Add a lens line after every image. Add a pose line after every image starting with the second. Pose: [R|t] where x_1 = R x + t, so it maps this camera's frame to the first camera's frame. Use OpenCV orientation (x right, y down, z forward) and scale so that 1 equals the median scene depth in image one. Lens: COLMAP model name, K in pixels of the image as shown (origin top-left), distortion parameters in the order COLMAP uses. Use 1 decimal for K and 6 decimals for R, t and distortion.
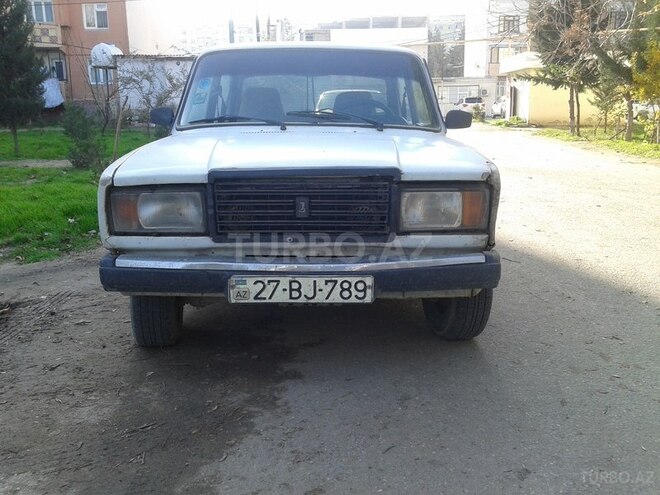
lens RADIAL K [[638.5, 0, 330.0], [0, 638.5, 247.5], [0, 0, 1]] dist [0.016217, 0.004911]
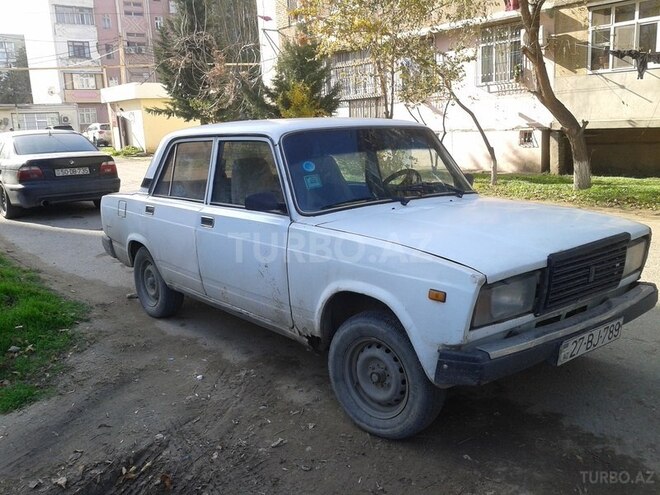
lens RADIAL K [[638.5, 0, 330.0], [0, 638.5, 247.5], [0, 0, 1]] dist [0.016217, 0.004911]
pose [[0.758828, -0.141031, 0.635838, -0.094960], [0.160020, 0.986720, 0.027885, -0.018026], [-0.631327, 0.080586, 0.771319, 0.028190]]
